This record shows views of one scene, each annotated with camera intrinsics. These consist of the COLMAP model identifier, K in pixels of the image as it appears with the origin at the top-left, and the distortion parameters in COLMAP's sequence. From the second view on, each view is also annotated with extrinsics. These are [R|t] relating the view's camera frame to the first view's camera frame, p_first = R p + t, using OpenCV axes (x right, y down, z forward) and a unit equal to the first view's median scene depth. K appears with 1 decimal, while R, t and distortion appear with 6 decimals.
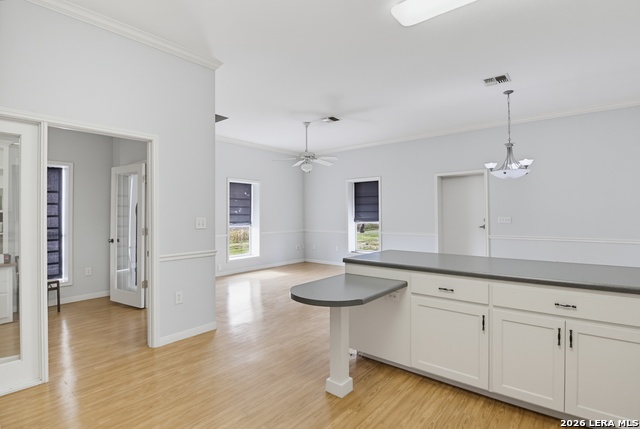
lens RADIAL K [[317.4, 0, 317.6], [0, 317.4, 210.1], [0, 0, 1]] dist [-0.011186, -0.005501]
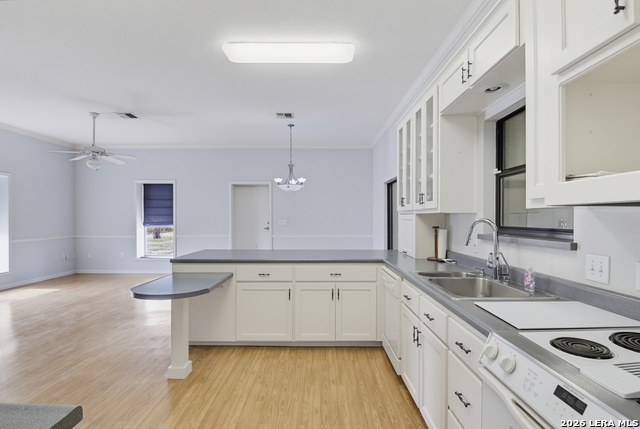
lens RADIAL K [[313.9, 0, 320.0], [0, 313.9, 214.5], [0, 0, 1]] dist [-0.023552, -0.001405]
pose [[0.767993, 0.011831, 0.640349, -0.138644], [-0.013260, 0.999909, -0.002570, -0.001075], [-0.640321, -0.006517, 0.768080, -0.085859]]
